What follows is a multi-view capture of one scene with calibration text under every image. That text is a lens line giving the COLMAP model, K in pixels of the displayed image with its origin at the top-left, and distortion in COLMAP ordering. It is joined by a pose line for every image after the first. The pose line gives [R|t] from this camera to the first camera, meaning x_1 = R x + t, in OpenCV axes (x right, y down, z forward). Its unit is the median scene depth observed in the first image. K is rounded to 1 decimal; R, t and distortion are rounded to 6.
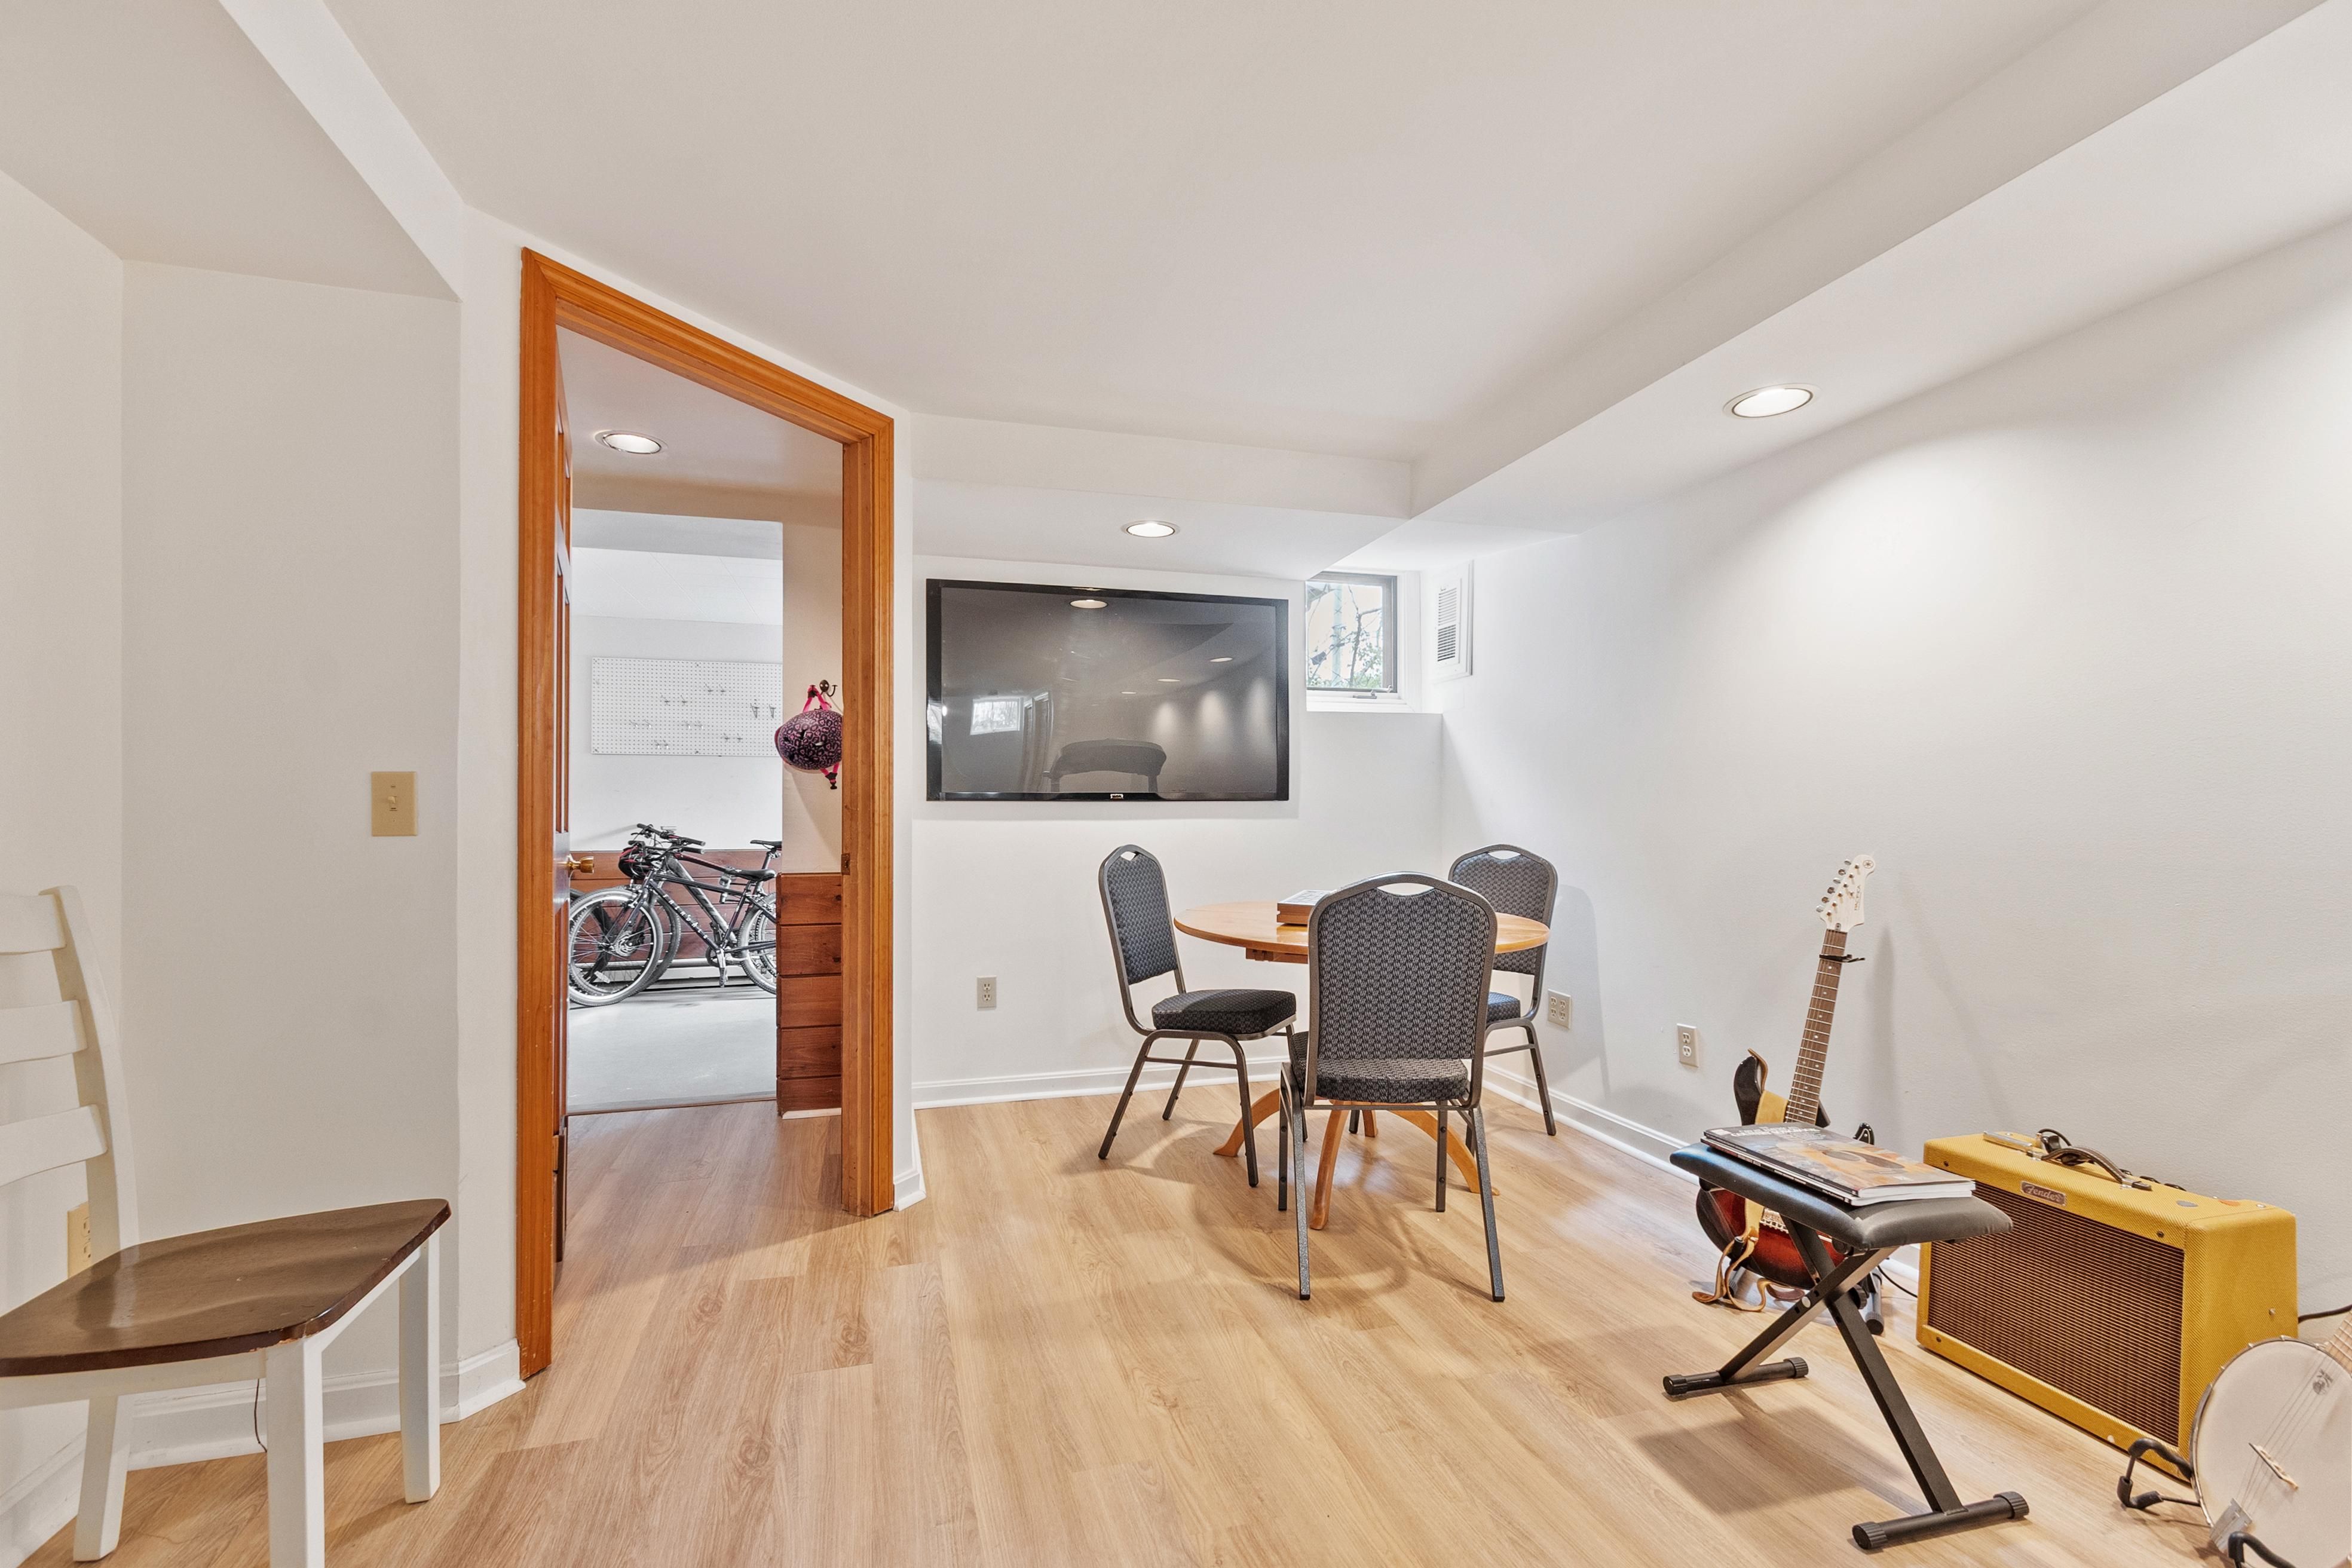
lens RADIAL K [[1043.6, 0, 1176.3], [0, 1043.6, 796.7], [0, 0, 1]] dist [-0.000866, -0.000095]
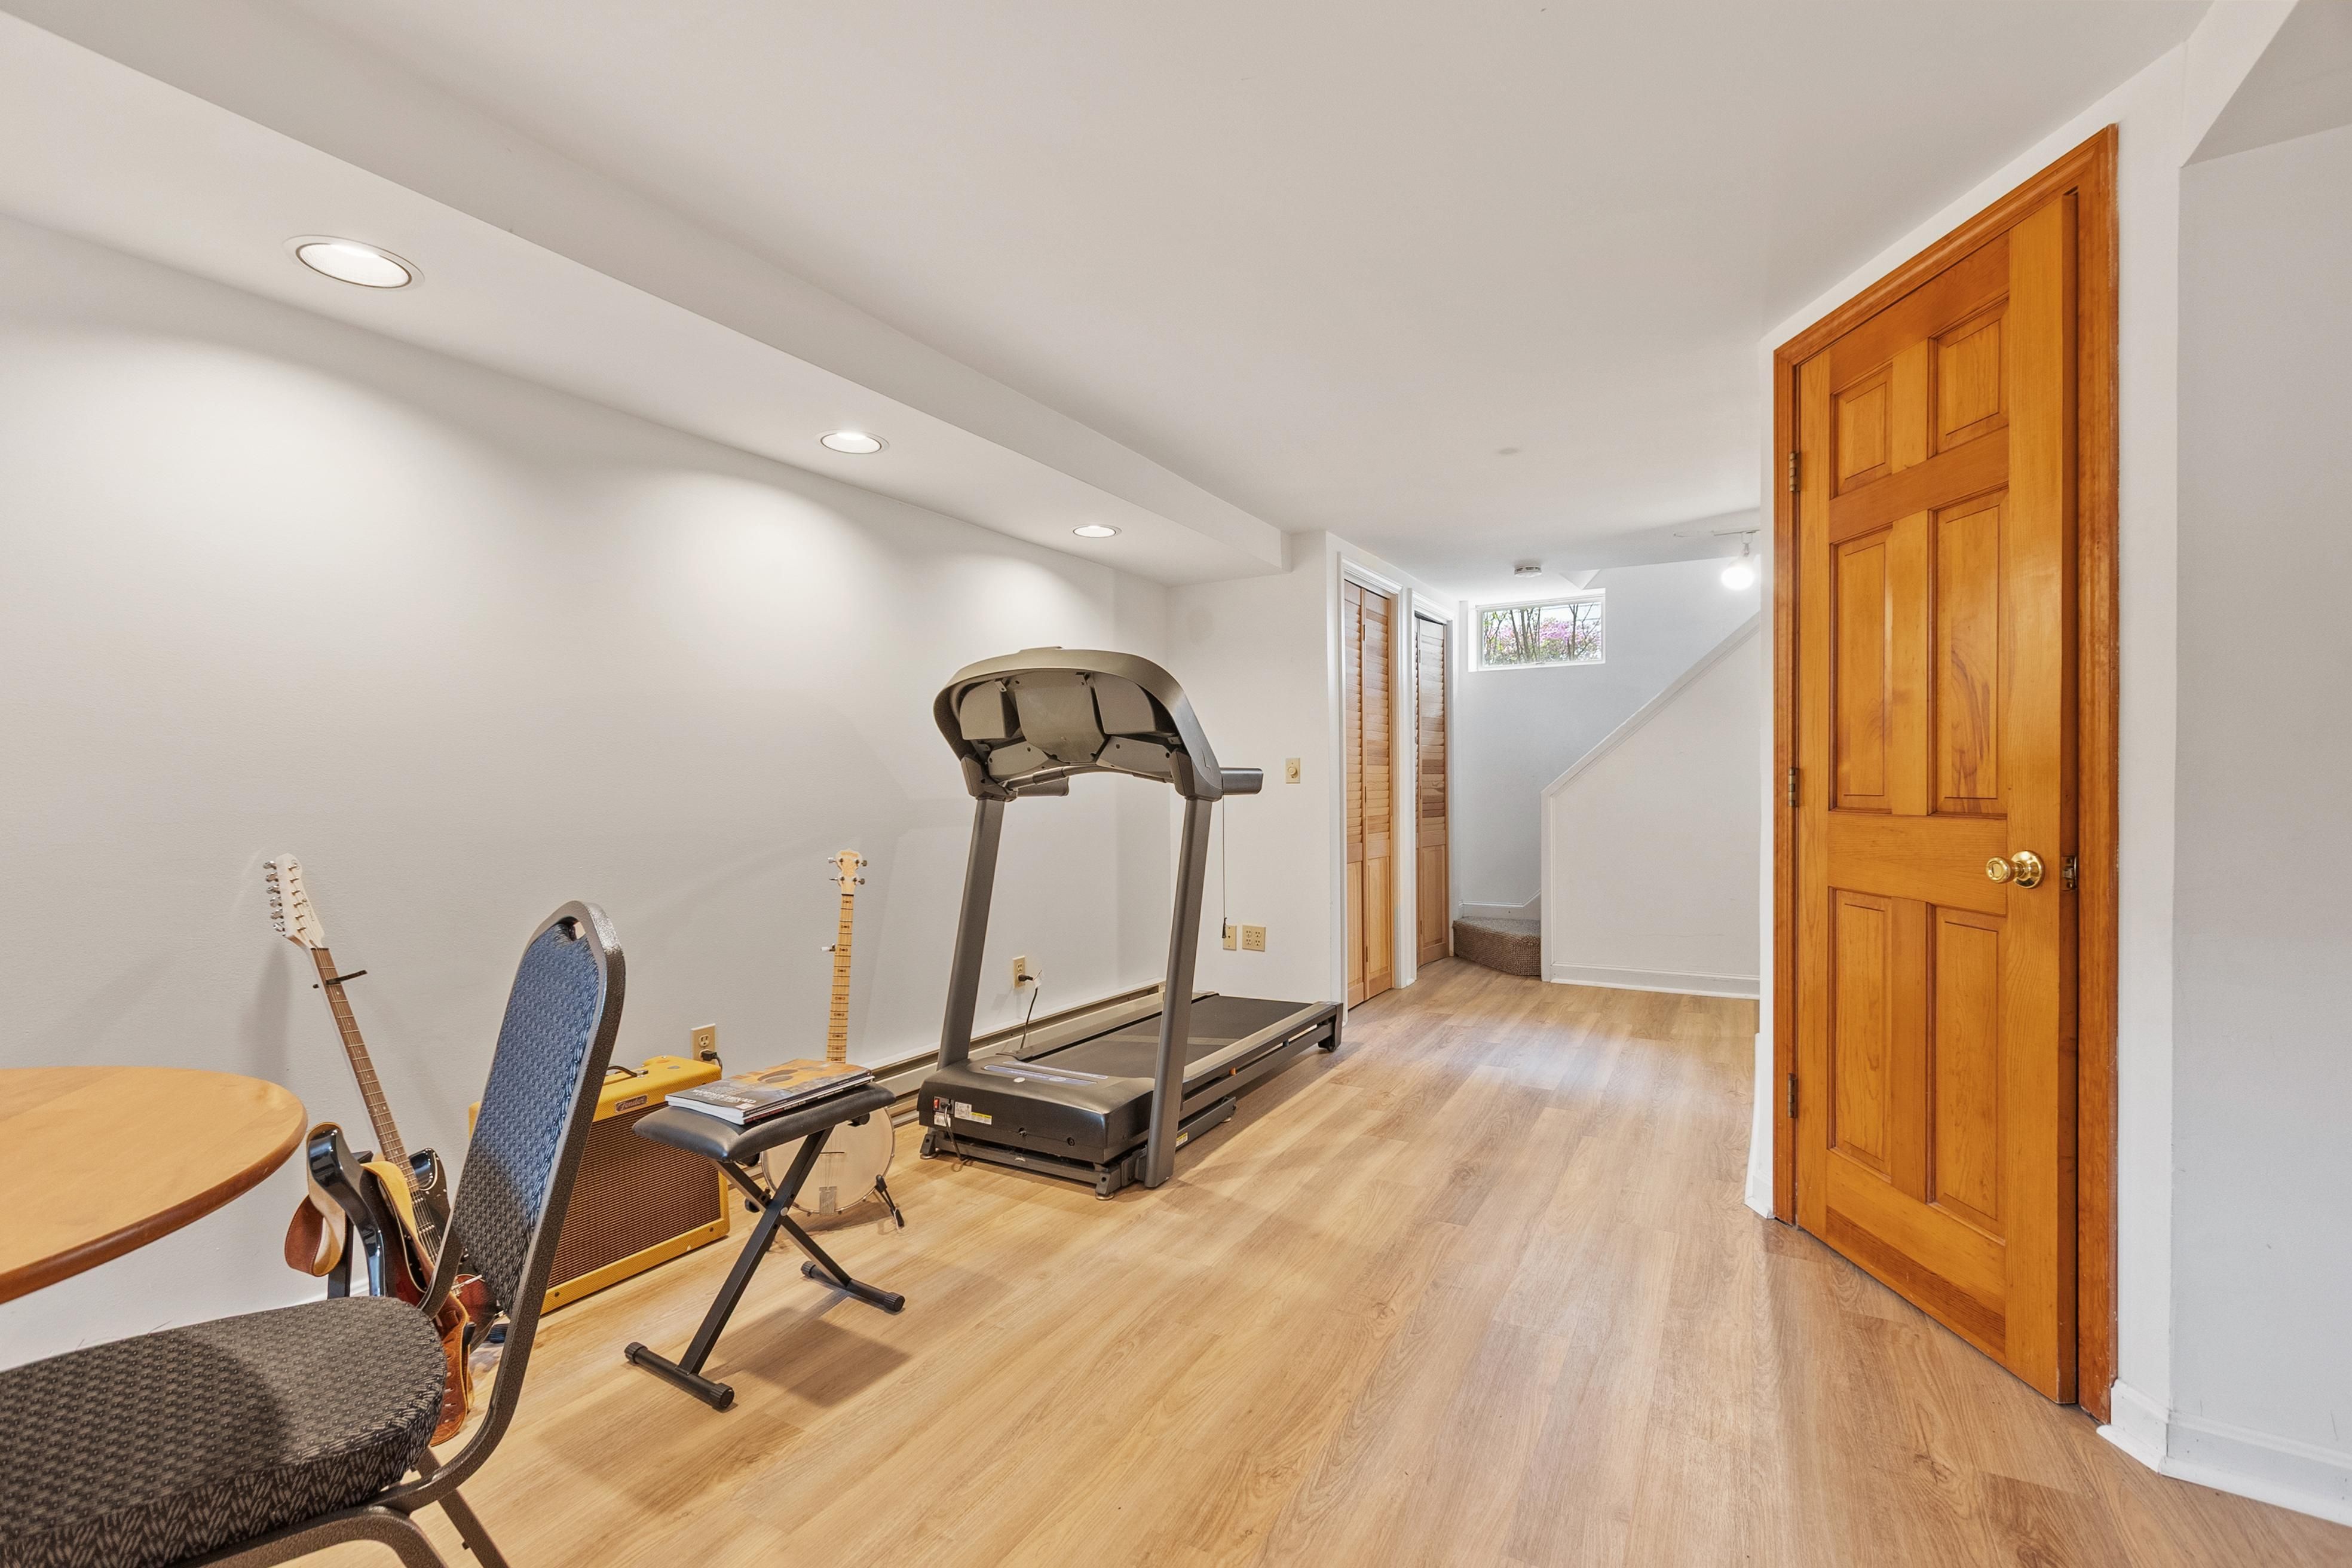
lens RADIAL K [[1043.6, 0, 1179.2], [0, 1043.6, 791.5], [0, 0, 1]] dist [-0.000866, -0.000095]
pose [[-0.700491, 0.004628, 0.713646, -0.589284], [-0.000251, 0.999977, -0.006731, 0.020992], [-0.713661, -0.004894, -0.700474, 1.628708]]
